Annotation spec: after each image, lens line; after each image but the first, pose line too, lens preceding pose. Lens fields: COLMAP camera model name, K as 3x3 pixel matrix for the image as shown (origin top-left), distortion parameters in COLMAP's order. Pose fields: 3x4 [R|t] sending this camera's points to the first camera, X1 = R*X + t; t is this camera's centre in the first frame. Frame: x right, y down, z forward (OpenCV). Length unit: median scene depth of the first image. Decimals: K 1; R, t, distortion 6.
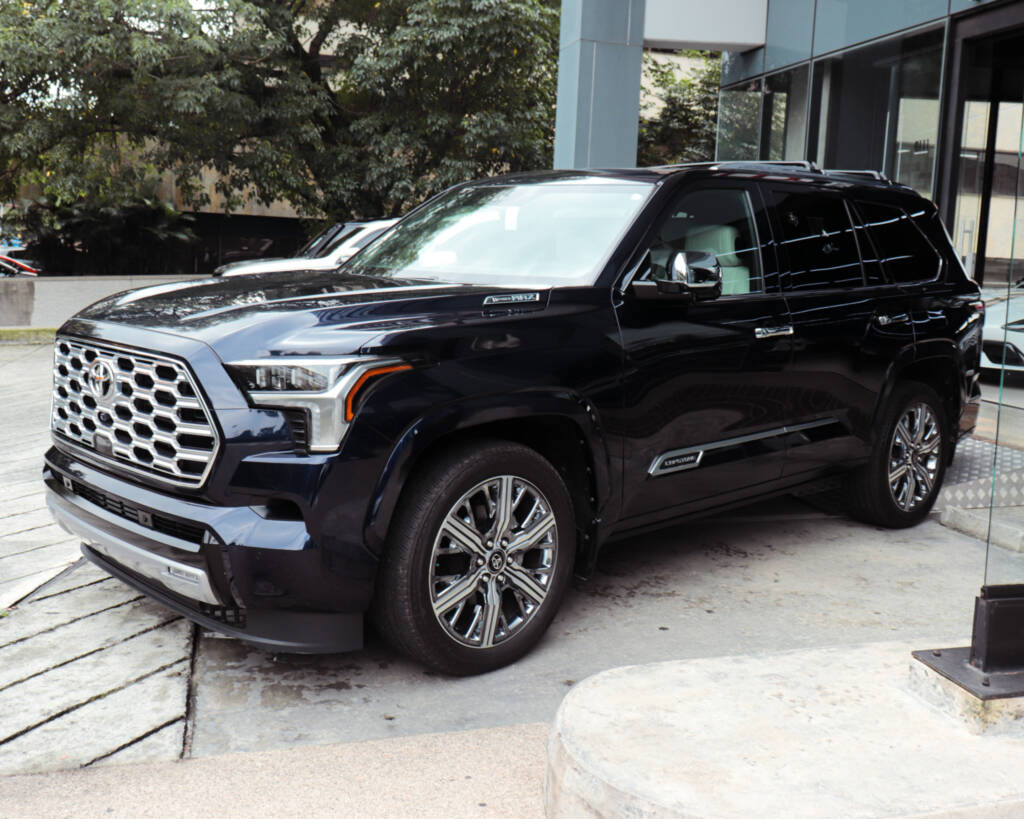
lens RADIAL K [[1049.4, 0, 536.4], [0, 1049.4, 359.0], [0, 0, 1]] dist [-0.006337, 0.000000]
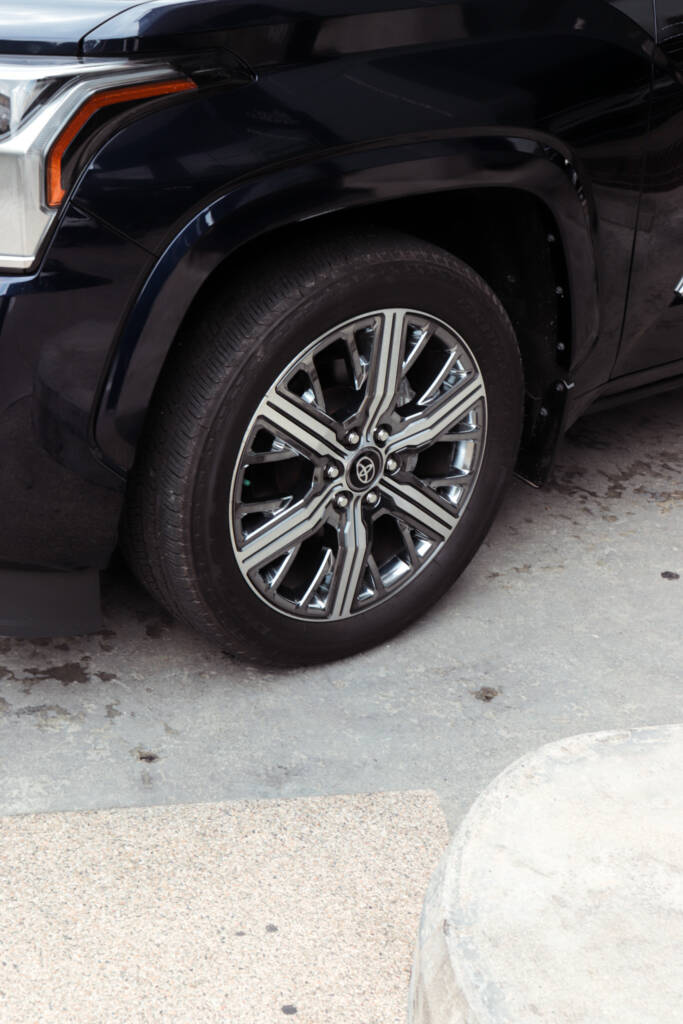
lens RADIAL K [[1479.7, 0, 331.6], [0, 1479.7, 522.9], [0, 0, 1]] dist [0.026603, 0.000000]
pose [[0.993612, 0.073474, -0.085652, 0.010774], [-0.038425, 0.933928, 0.355389, -0.043866], [0.106104, -0.349827, 0.930786, 0.304613]]
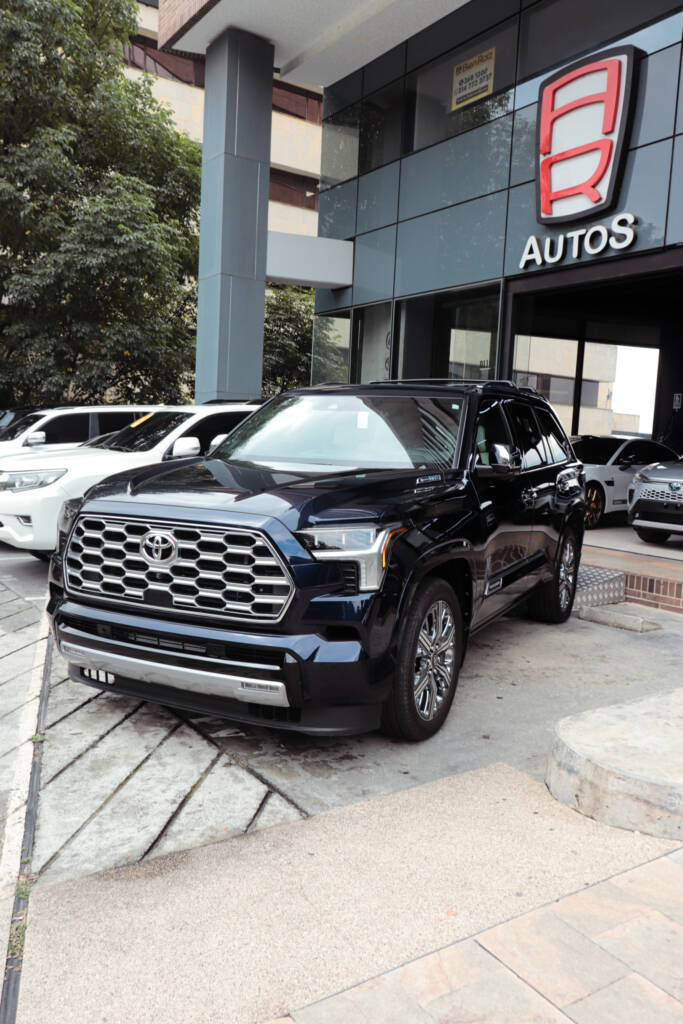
lens RADIAL K [[809.2, 0, 337.1], [0, 809.2, 509.3], [0, 0, 1]] dist [0.004846, -0.017348]
pose [[0.951277, -0.028667, 0.307002, -0.508726], [0.029847, 0.999554, 0.000854, -0.022014], [-0.306890, 0.008351, 0.951708, -0.032097]]
